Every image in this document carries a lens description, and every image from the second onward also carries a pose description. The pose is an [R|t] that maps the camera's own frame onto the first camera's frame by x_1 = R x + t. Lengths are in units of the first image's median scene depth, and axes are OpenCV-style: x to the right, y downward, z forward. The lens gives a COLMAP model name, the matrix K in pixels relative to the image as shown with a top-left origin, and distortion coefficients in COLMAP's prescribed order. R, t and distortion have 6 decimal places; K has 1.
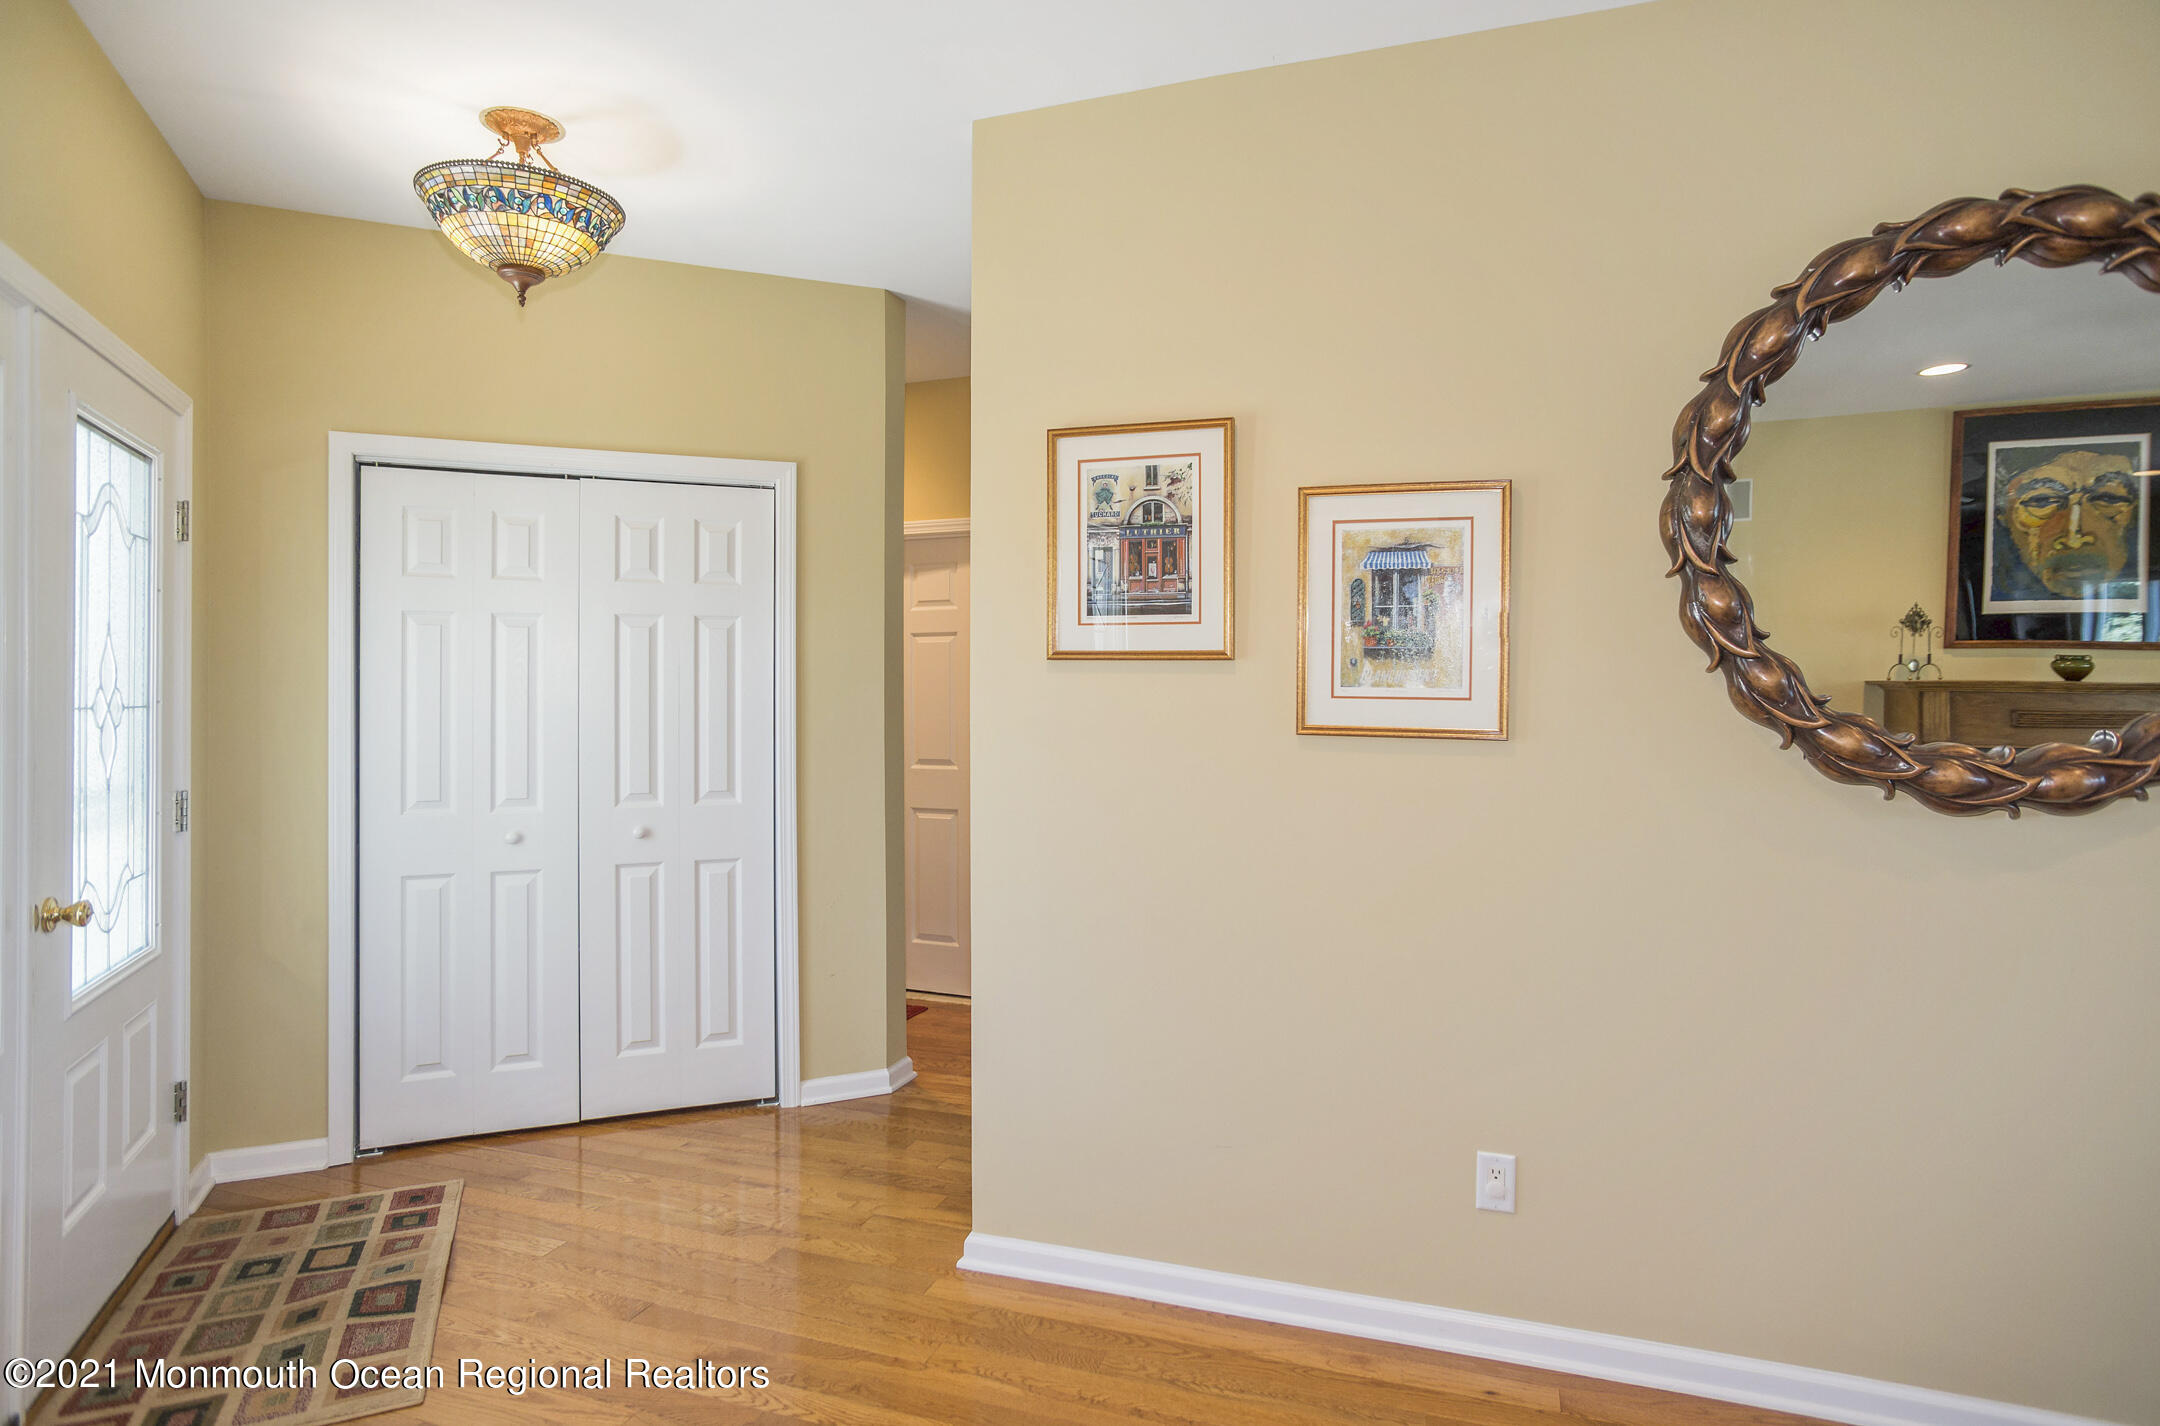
lens RADIAL K [[1179.5, 0, 1072.6], [0, 1179.5, 683.2], [0, 0, 1]] dist [-0.001926, -0.000098]
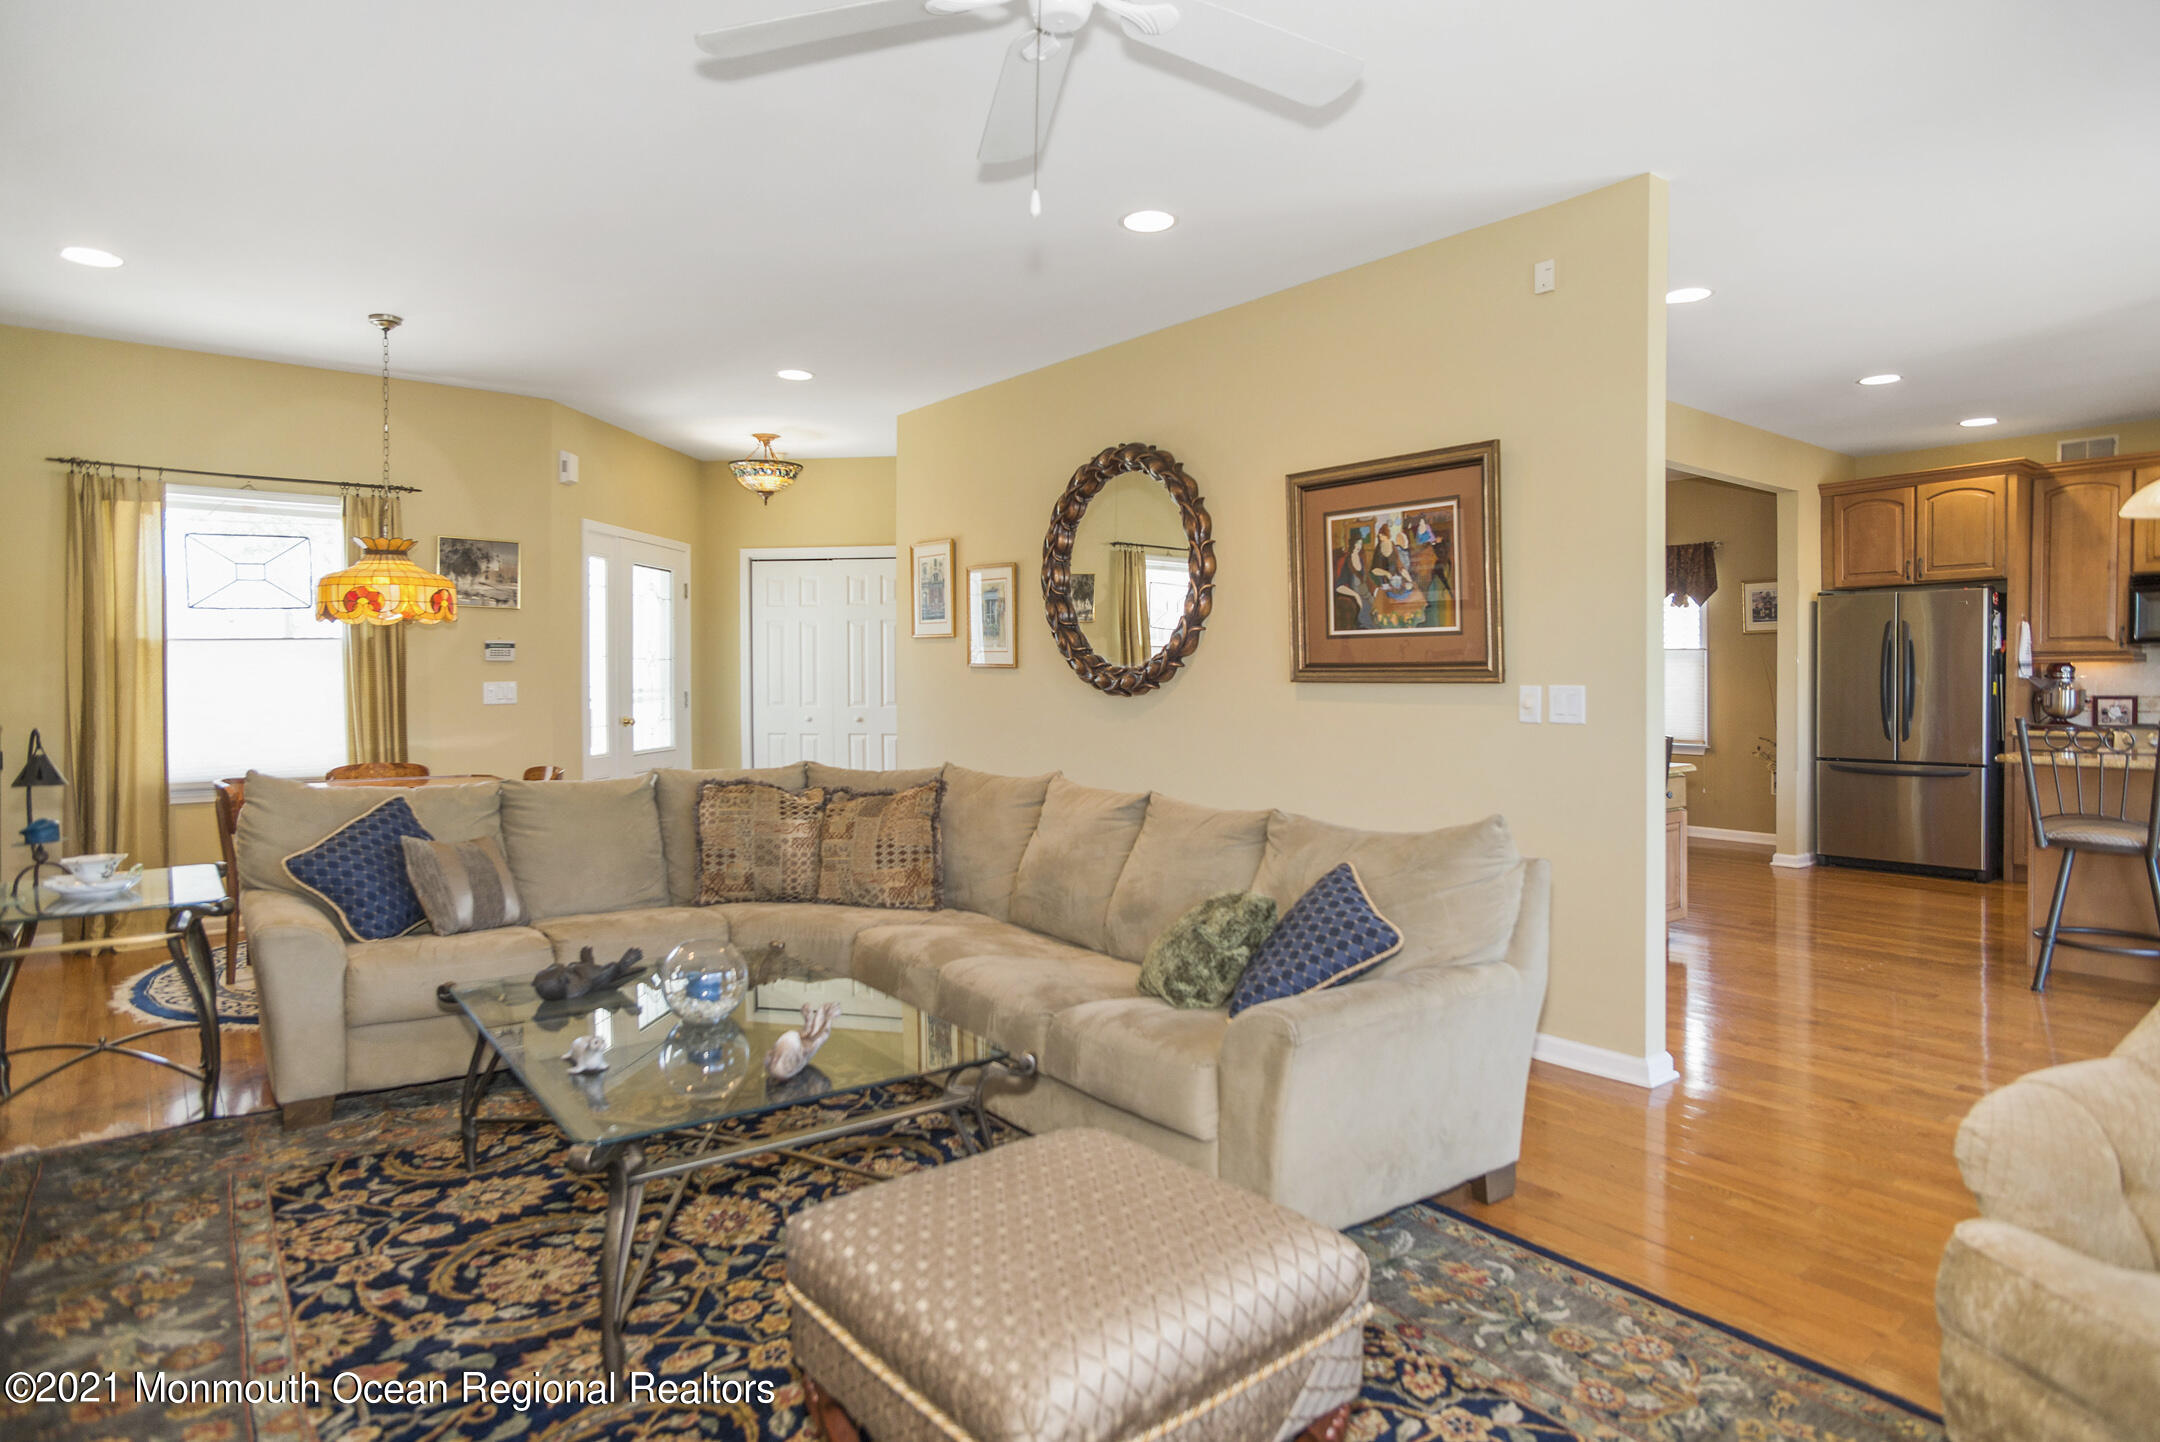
lens RADIAL K [[1200.3, 0, 1013.1], [0, 1200.3, 683.9], [0, 0, 1]] dist [-0.000300, 0.000363]
pose [[0.834014, 0.006286, -0.551707, 1.452998], [0.002946, 0.999870, 0.015846, 0.034738], [0.551735, -0.014841, 0.833887, -0.920243]]
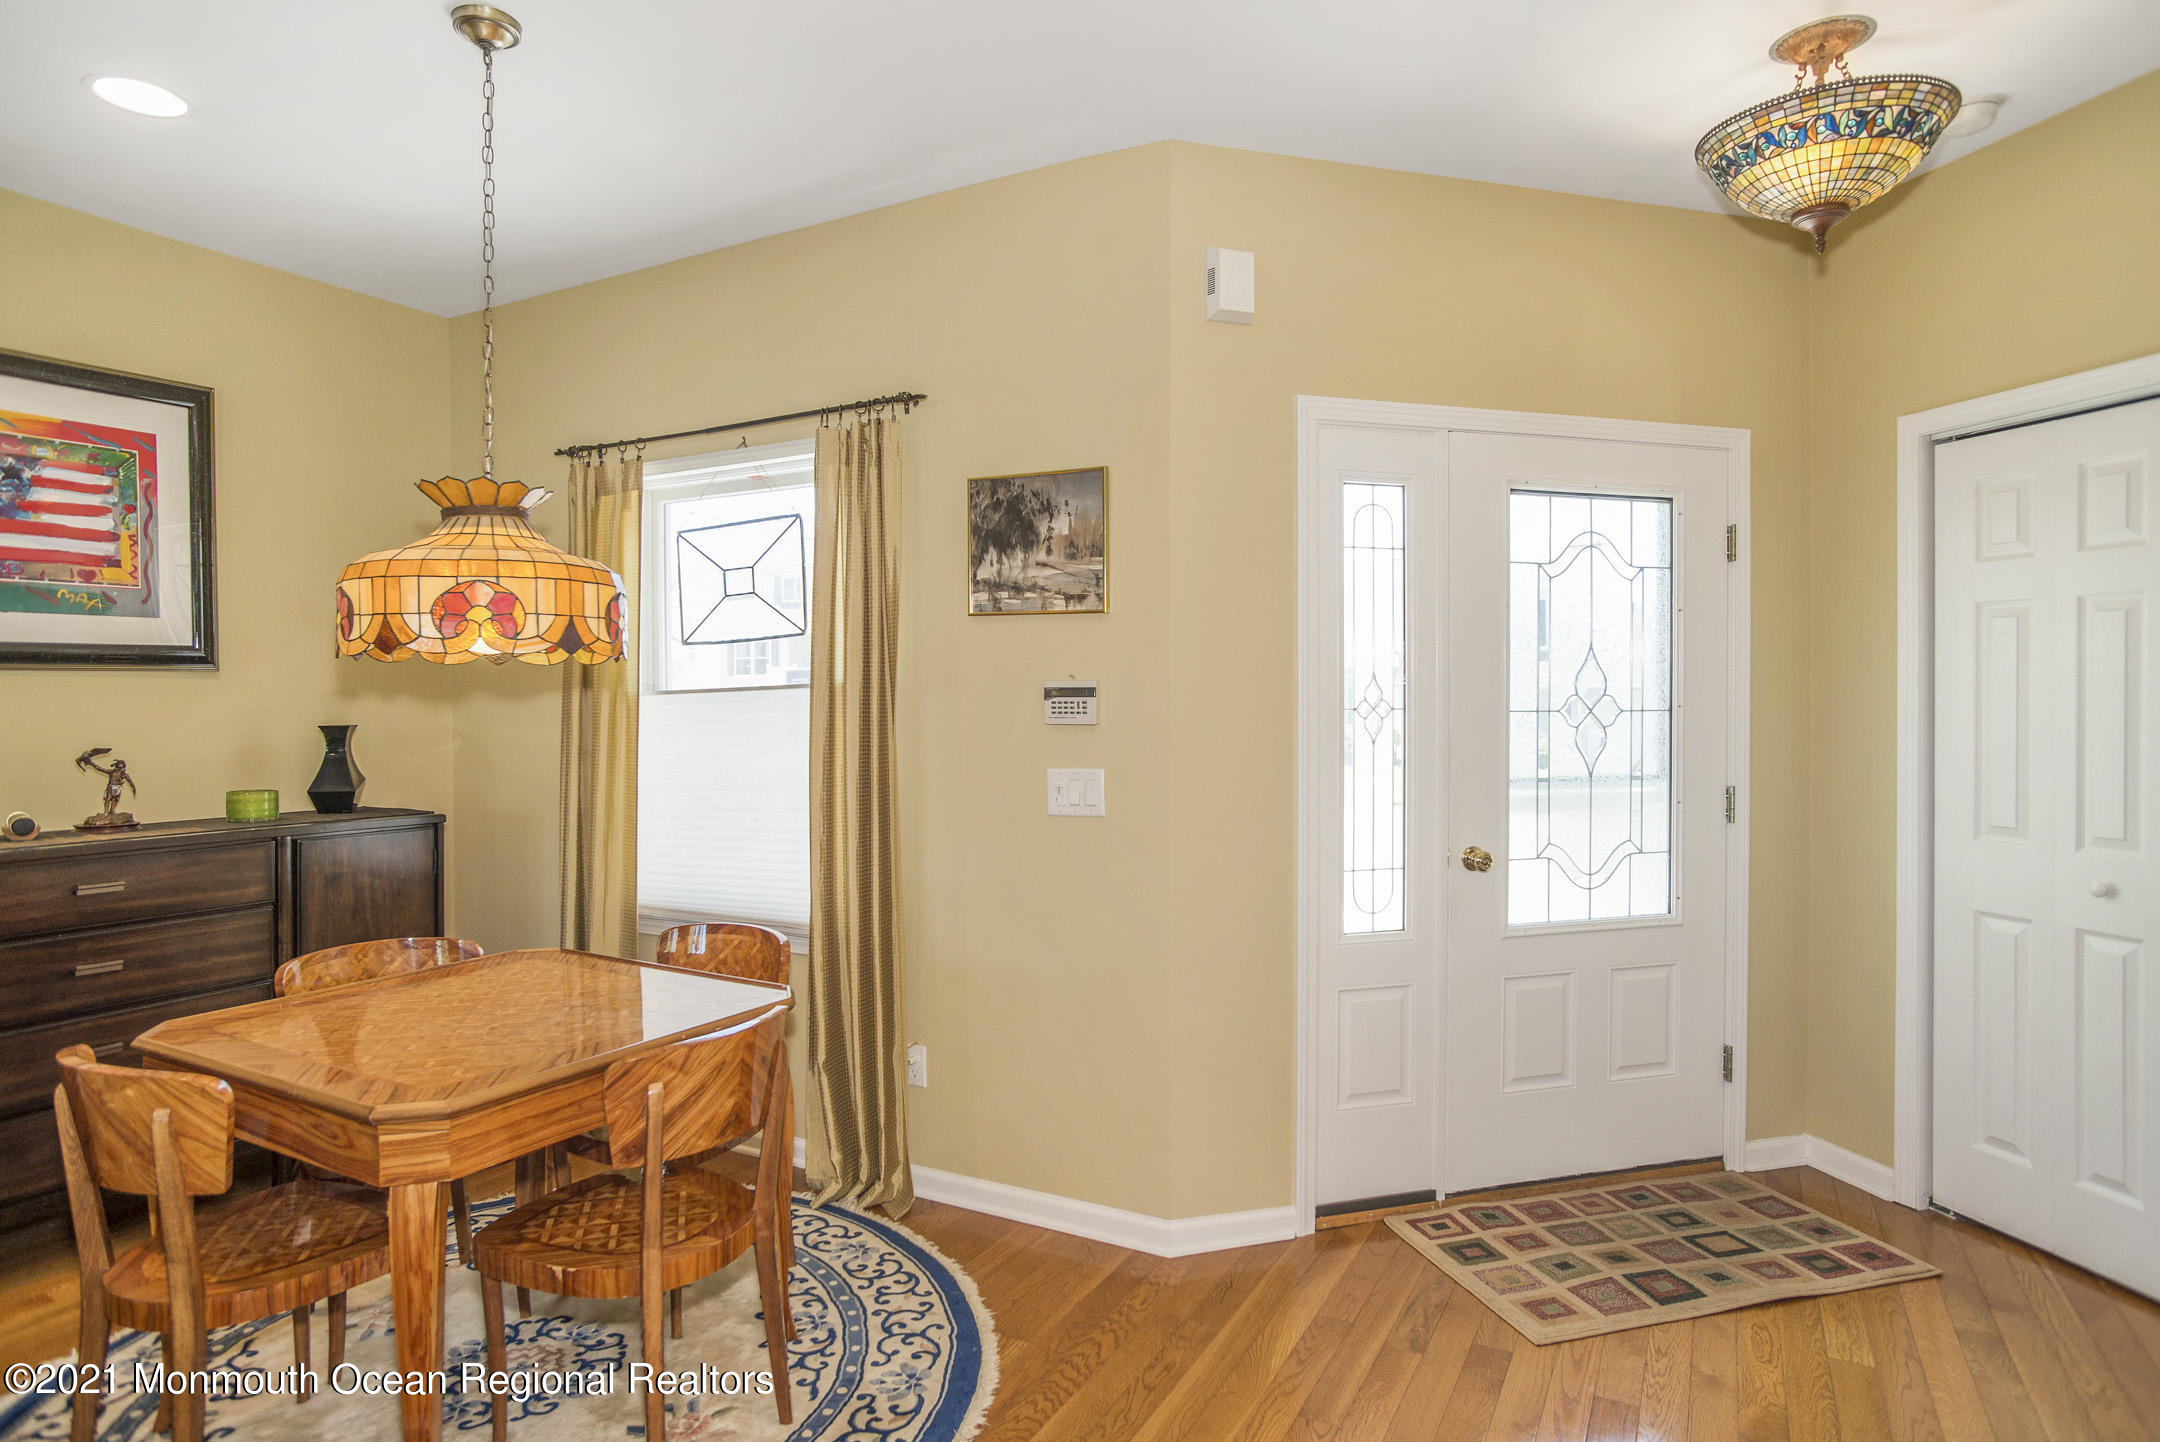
lens RADIAL K [[1210.5, 0, 1074.1], [0, 1210.5, 704.7], [0, 0, 1]] dist [-0.003364, 0.019685]
pose [[-0.124556, 0.008301, -0.992178, 0.482853], [0.010374, 0.999921, 0.007063, 0.000208], [0.992158, -0.009413, -0.124632, 0.556864]]
